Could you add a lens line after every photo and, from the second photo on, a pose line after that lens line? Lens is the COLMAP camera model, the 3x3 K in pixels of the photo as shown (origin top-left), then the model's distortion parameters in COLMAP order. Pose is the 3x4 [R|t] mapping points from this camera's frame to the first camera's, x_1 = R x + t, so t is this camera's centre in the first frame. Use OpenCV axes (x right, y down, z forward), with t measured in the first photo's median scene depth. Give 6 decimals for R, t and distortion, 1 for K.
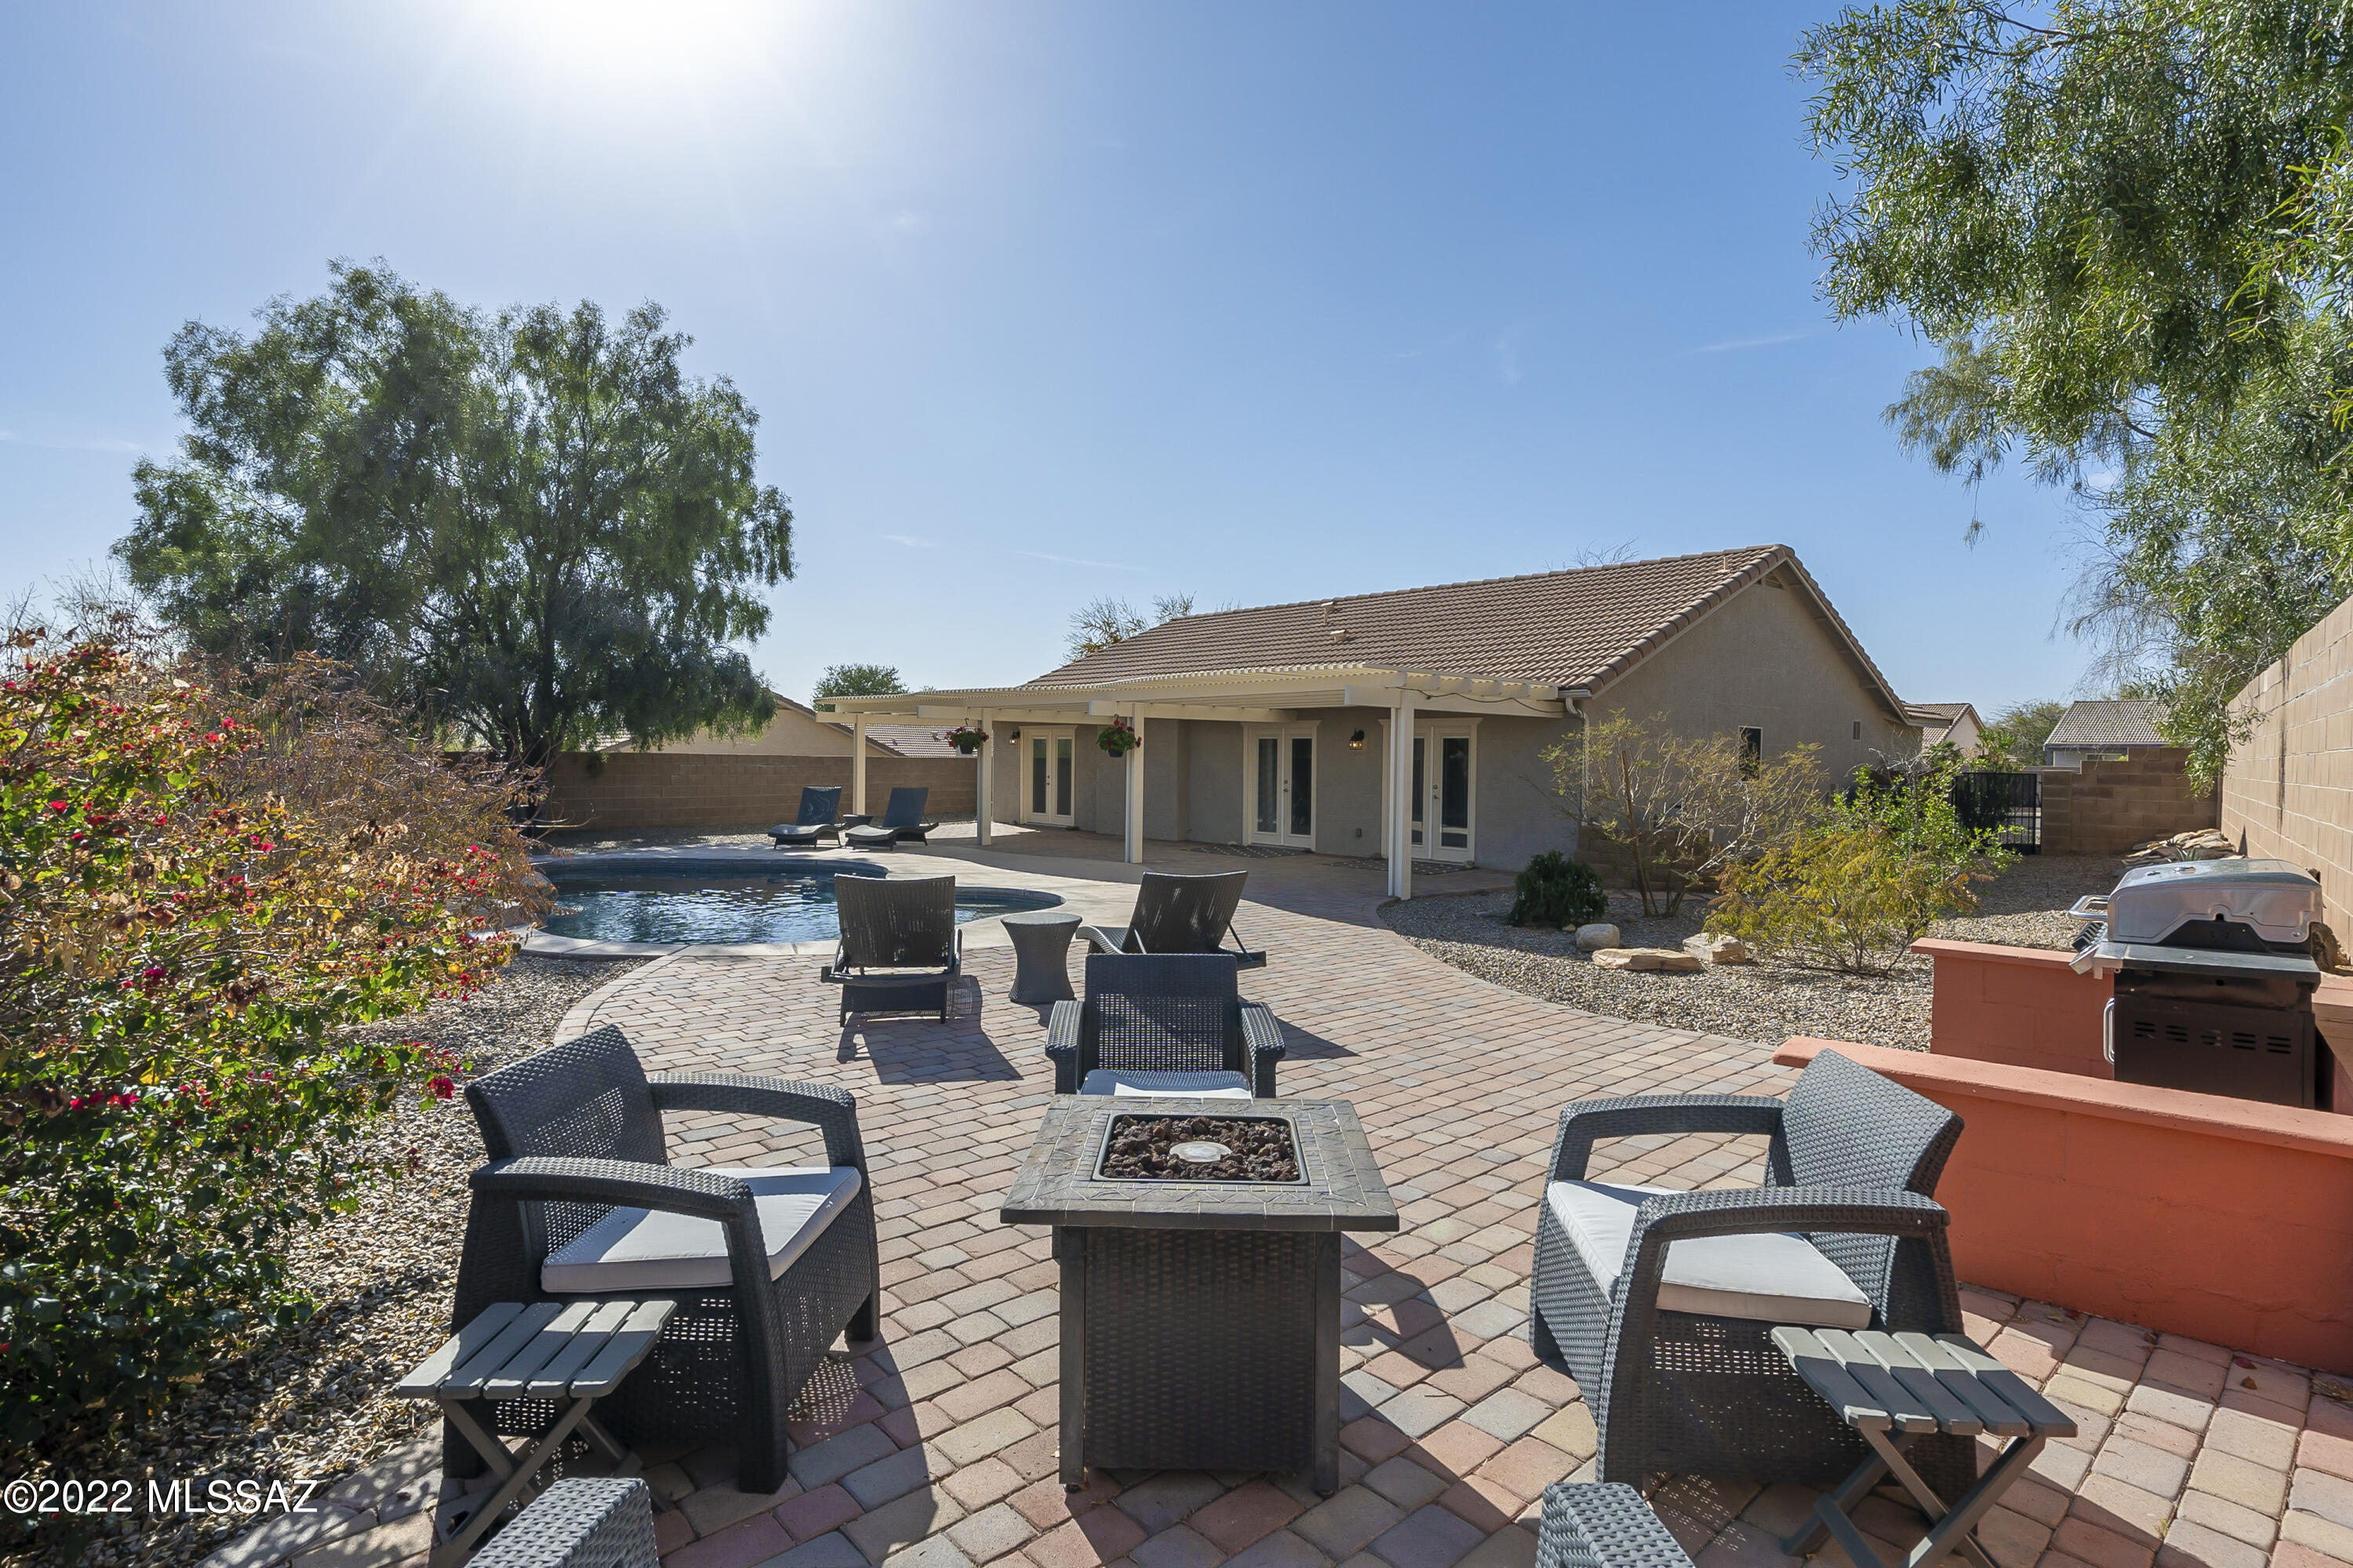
lens RADIAL K [[1131.3, 0, 1171.7], [0, 1131.3, 774.5], [0, 0, 1]] dist [-0.000872, 0.002546]
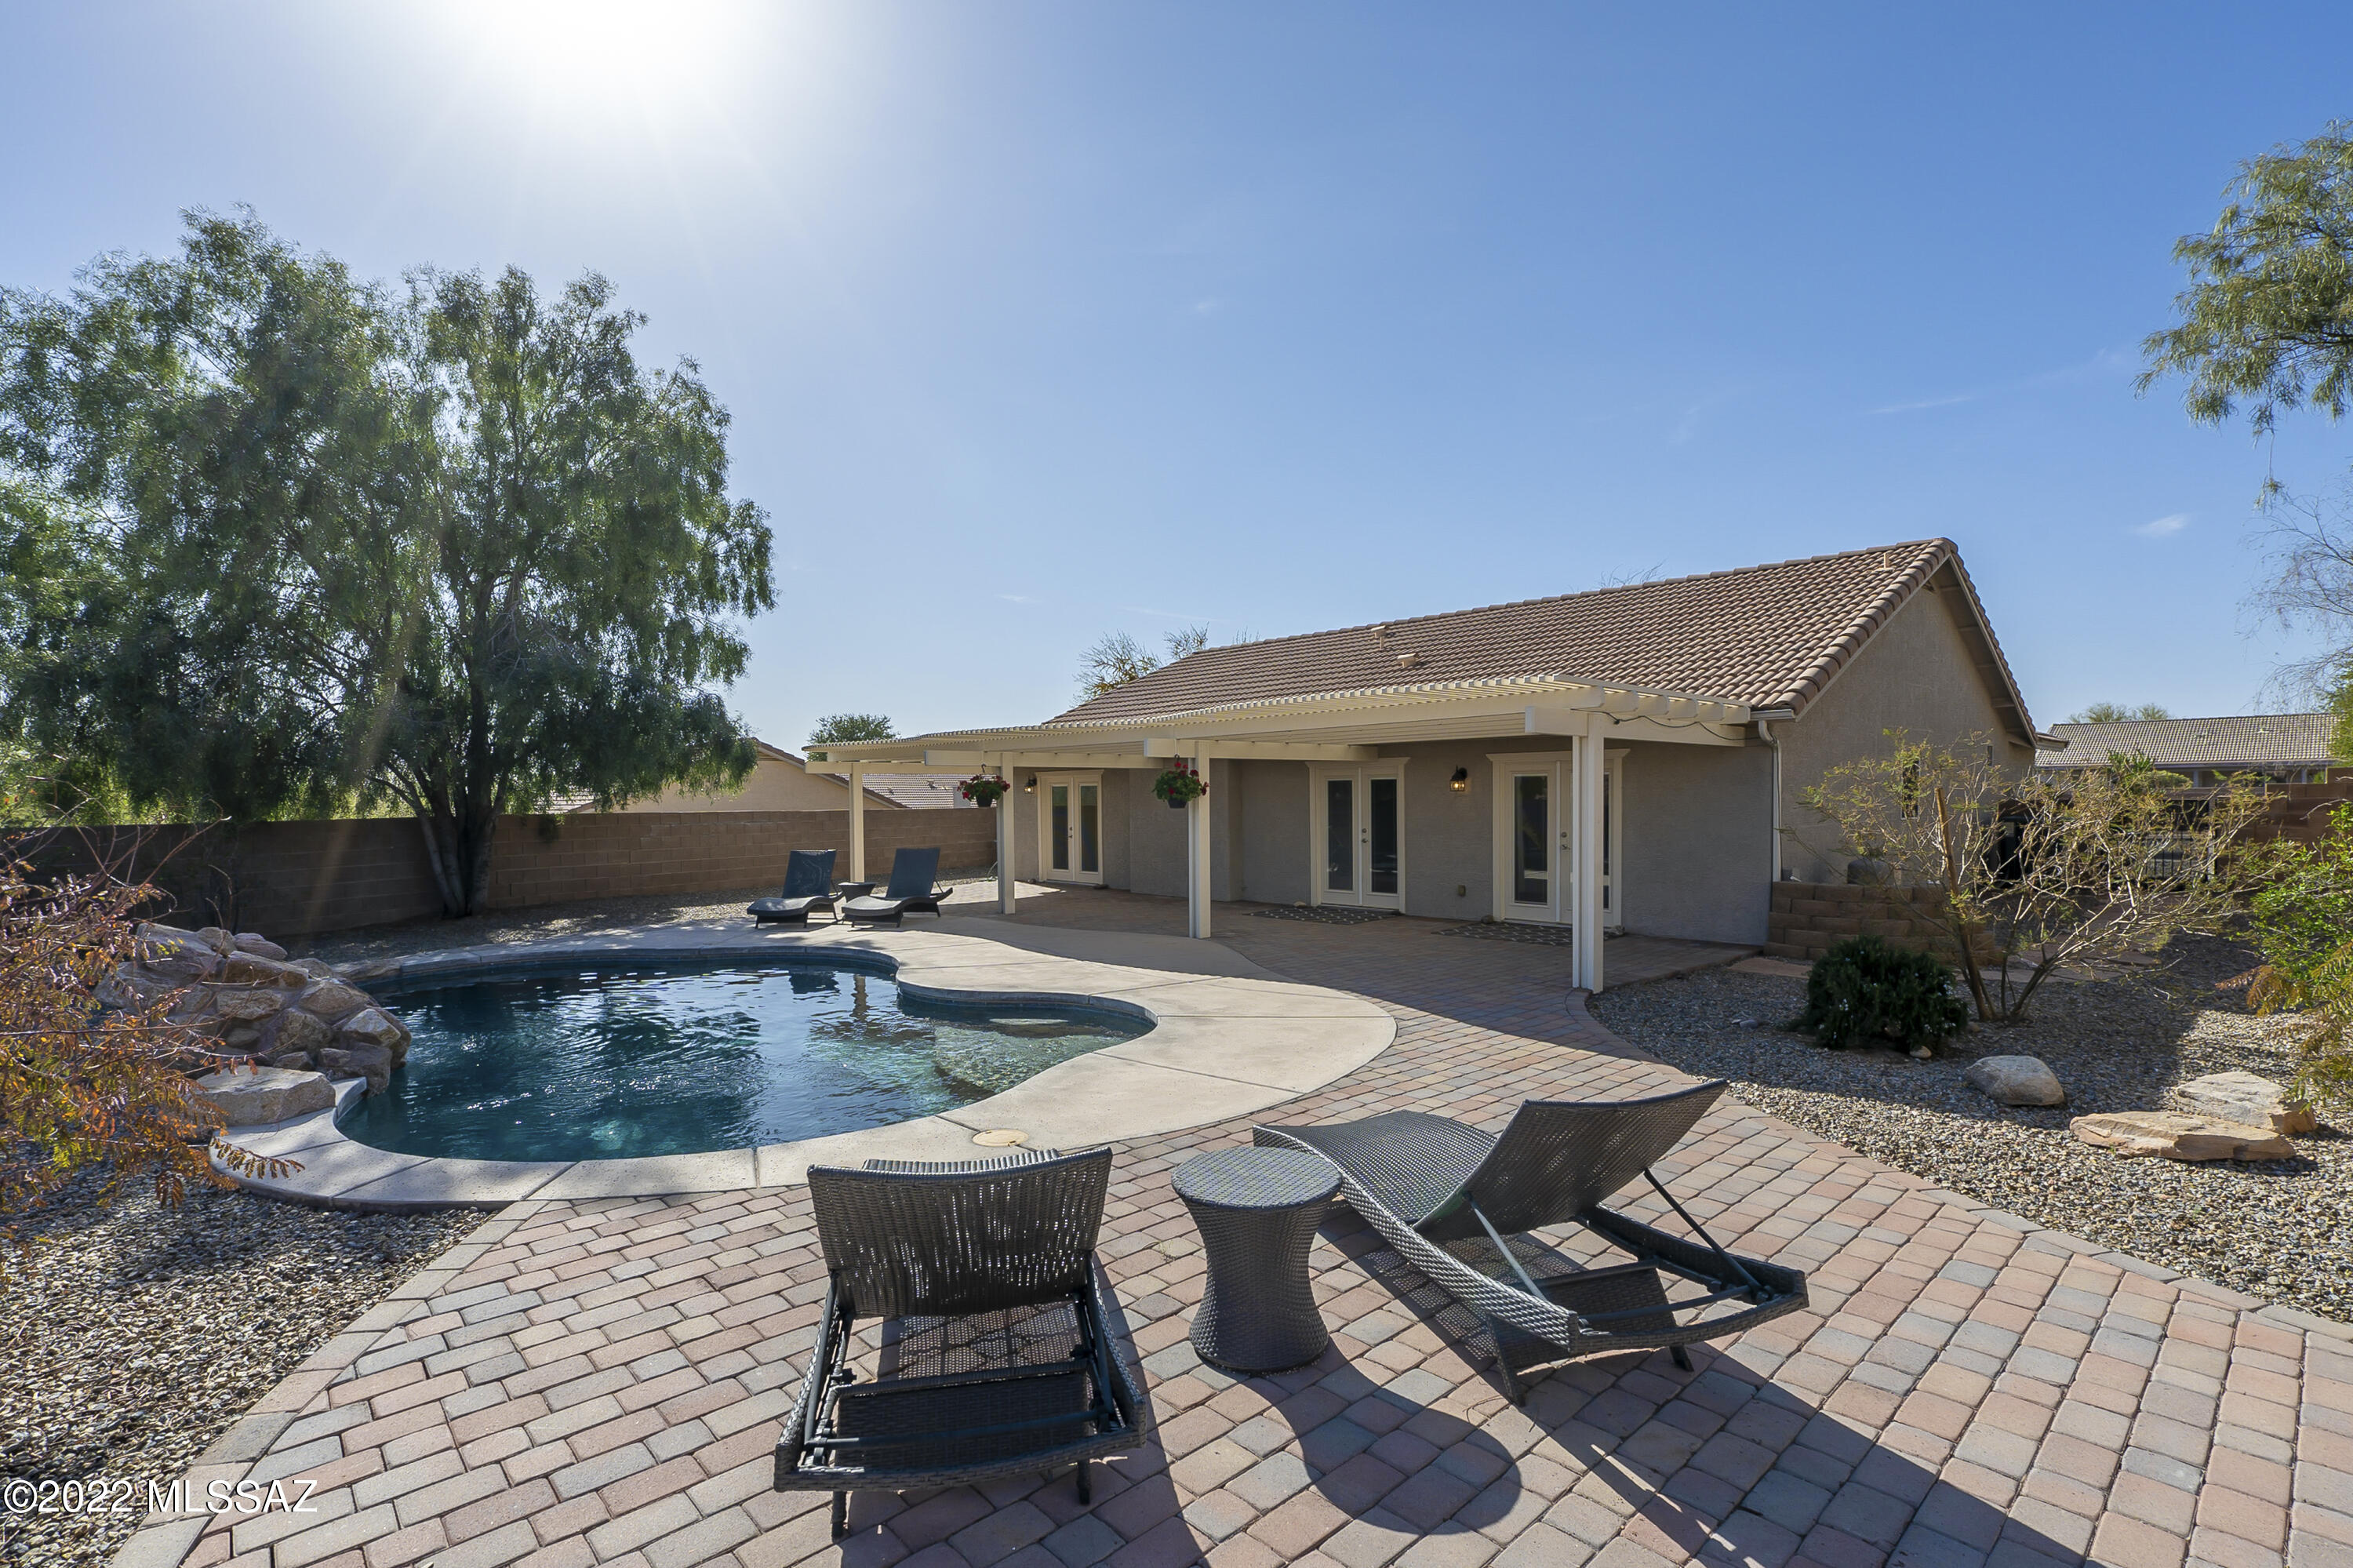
lens RADIAL K [[1089.4, 0, 1182.9], [0, 1089.4, 799.1], [0, 0, 1]] dist [-0.004061, 0.002747]
pose [[0.999392, -0.024140, 0.025161, -0.053594], [0.024500, 0.999600, -0.014117, -0.008897], [-0.024810, 0.014725, 0.999584, 0.182541]]
